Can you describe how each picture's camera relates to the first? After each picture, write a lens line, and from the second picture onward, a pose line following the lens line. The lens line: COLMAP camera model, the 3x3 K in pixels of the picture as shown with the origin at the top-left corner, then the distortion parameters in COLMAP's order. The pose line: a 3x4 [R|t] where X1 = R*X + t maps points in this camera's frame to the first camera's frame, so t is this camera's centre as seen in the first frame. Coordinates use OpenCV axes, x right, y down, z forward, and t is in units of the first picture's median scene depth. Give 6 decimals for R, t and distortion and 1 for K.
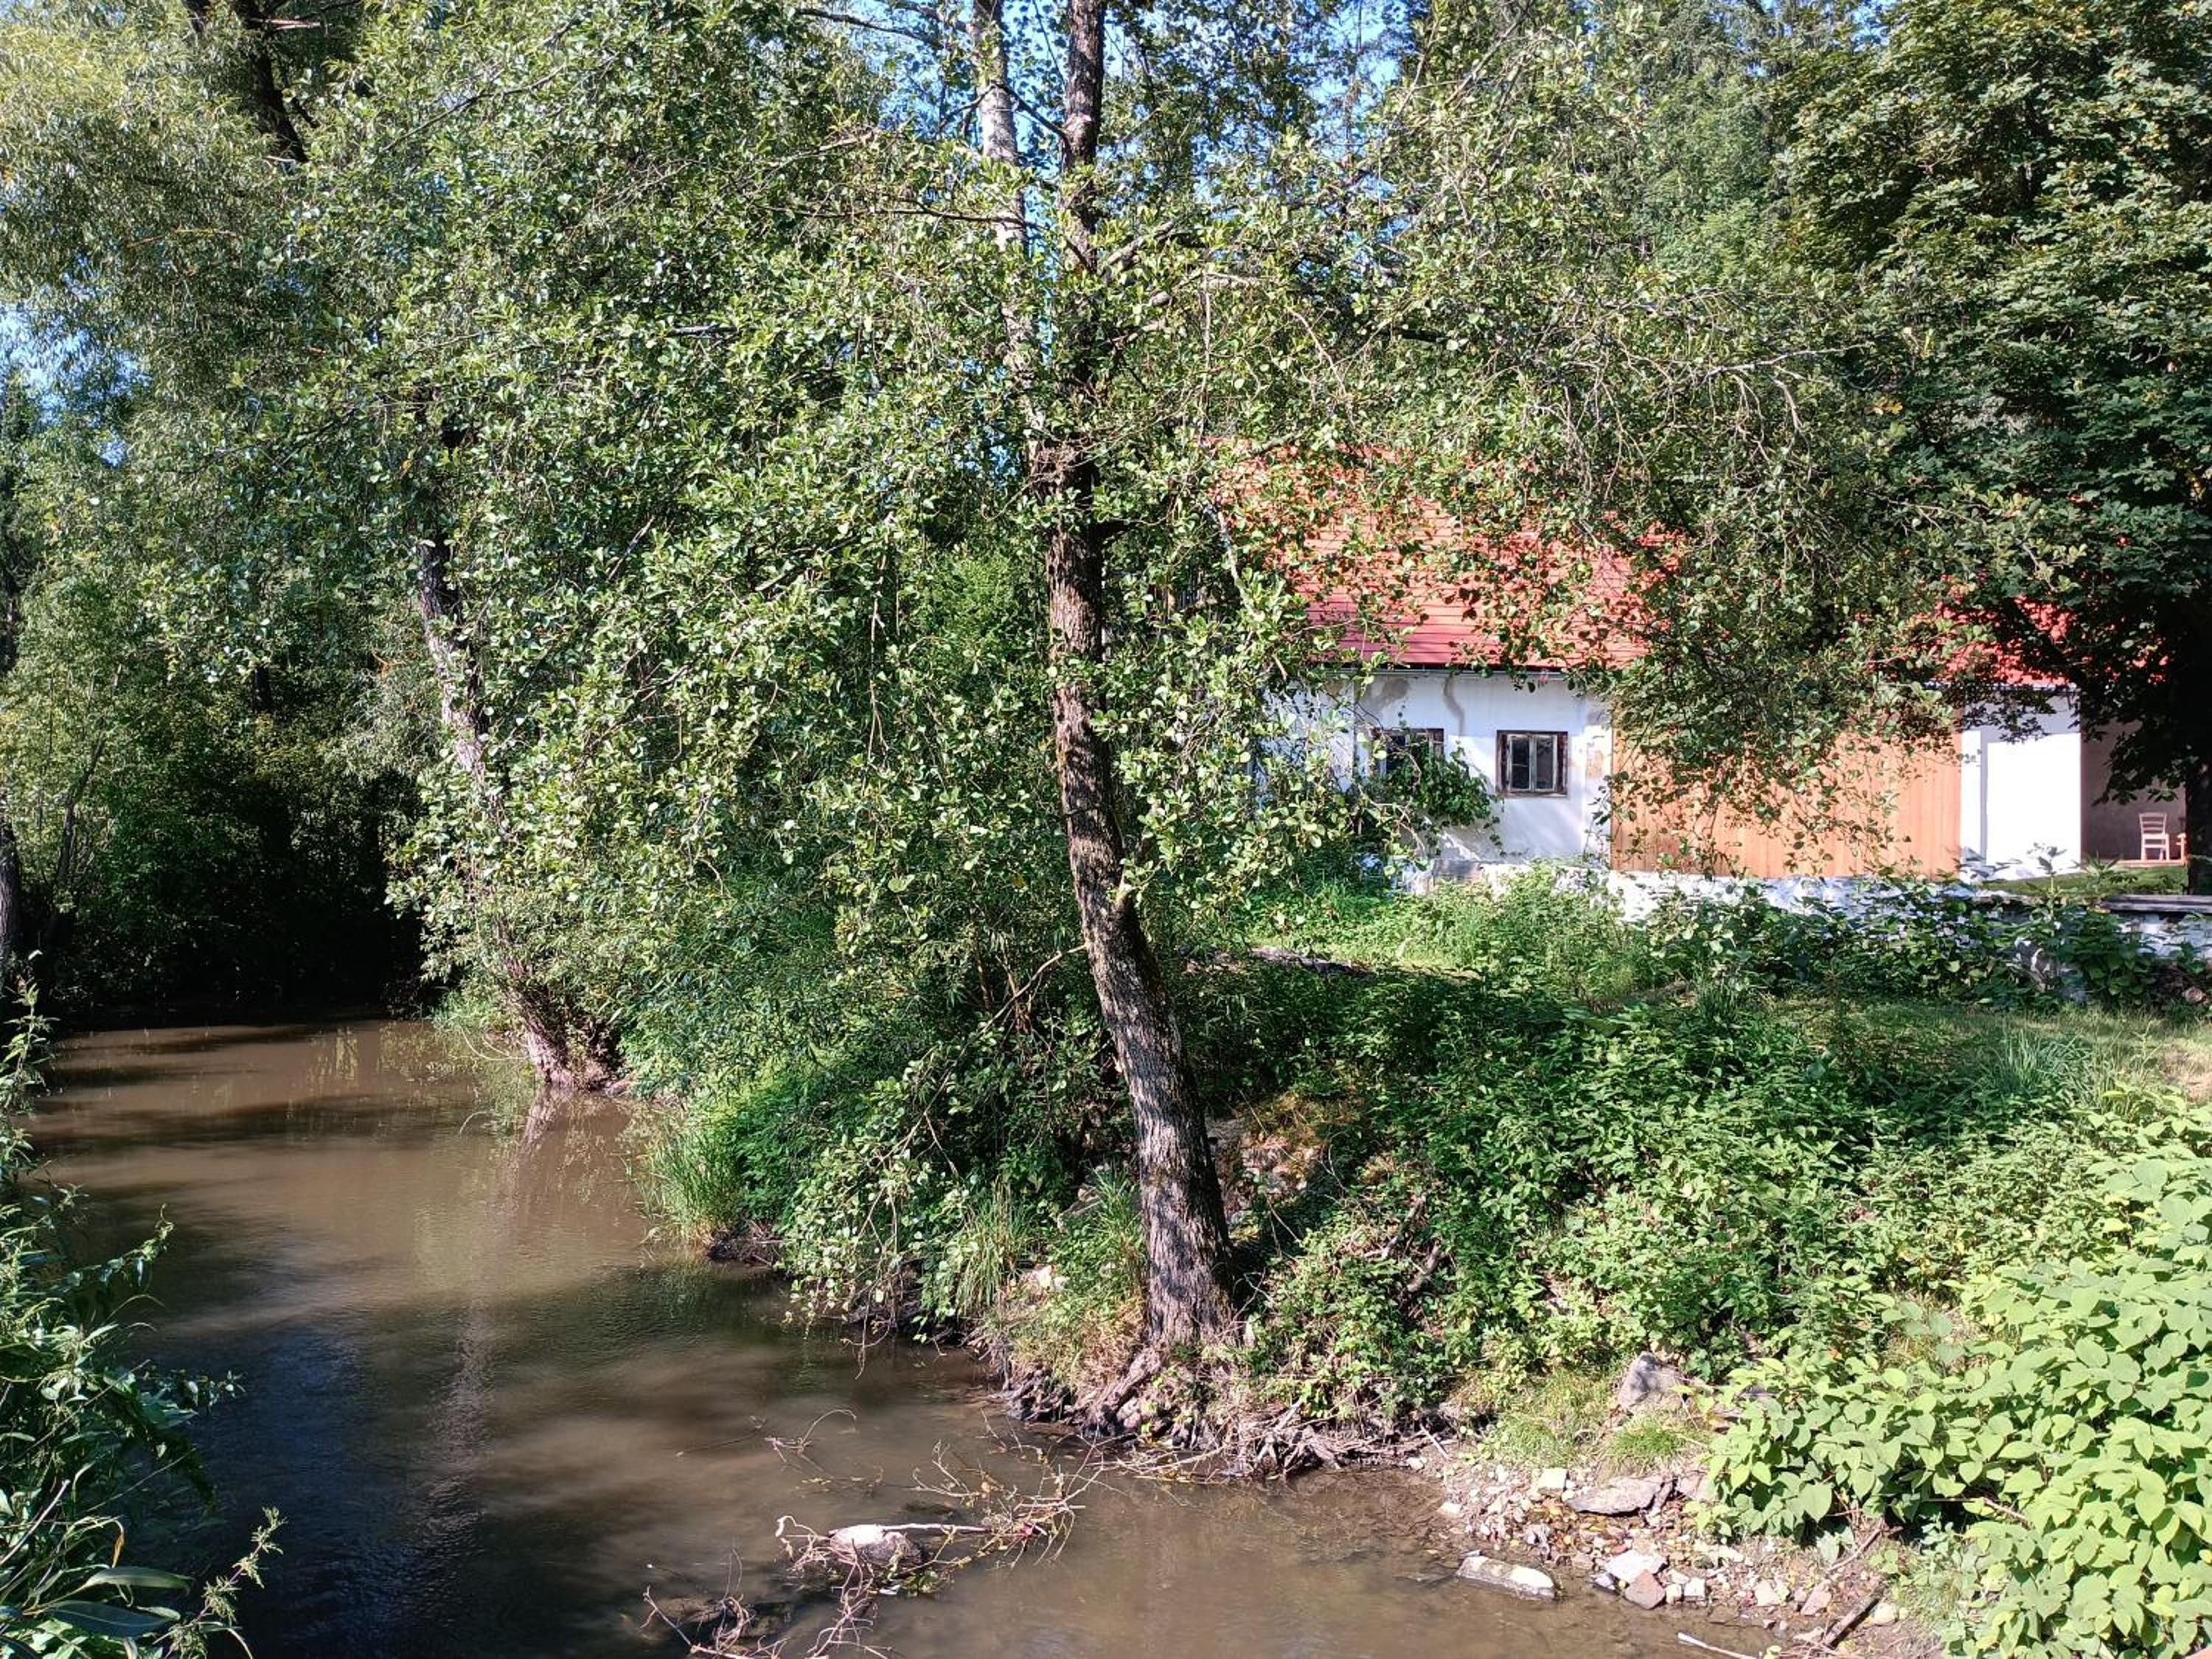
lens RADIAL K [[1664.8, 0, 1246.8], [0, 1664.8, 823.9], [0, 0, 1]] dist [0.026892, -0.044295]
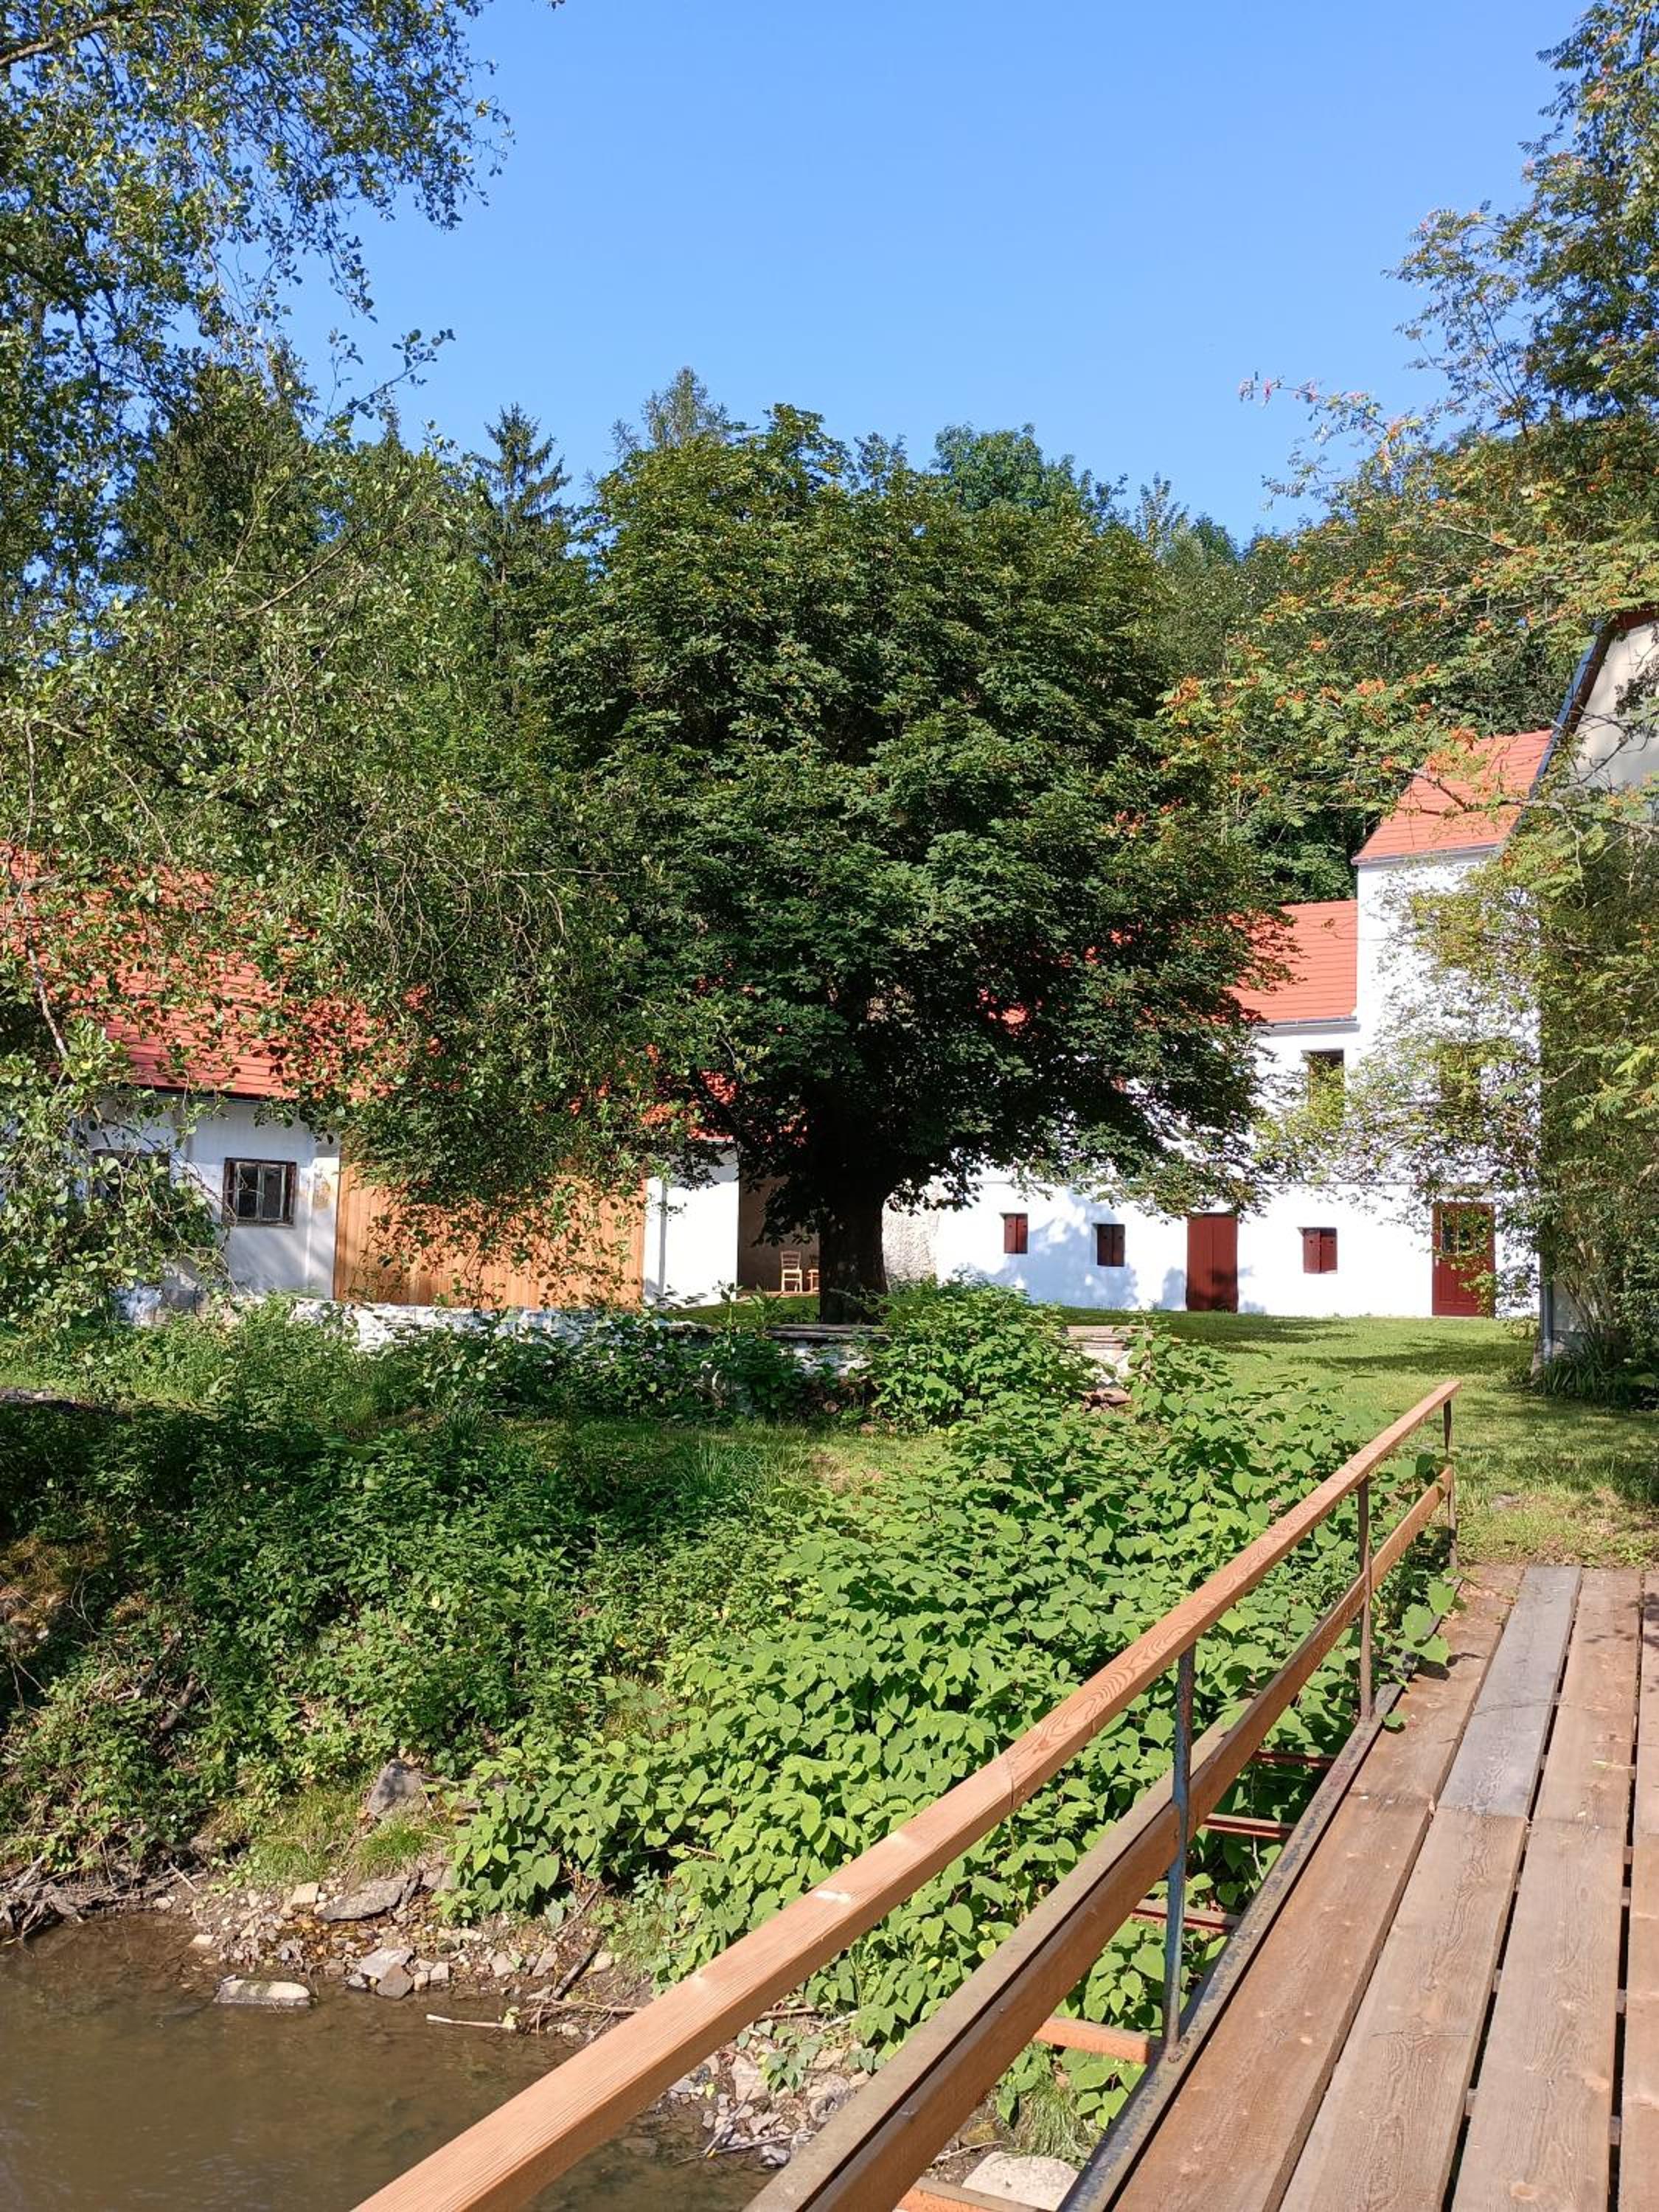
lens RADIAL K [[1664.8, 0, 829.5], [0, 1664.8, 1106.0], [0, 0, 1]] dist [0.026892, -0.044295]
pose [[0.862436, 0.063482, 0.502169, -0.085146], [-0.021622, 0.995819, -0.088752, -0.012432], [-0.505704, 0.065685, 0.860203, -0.092086]]
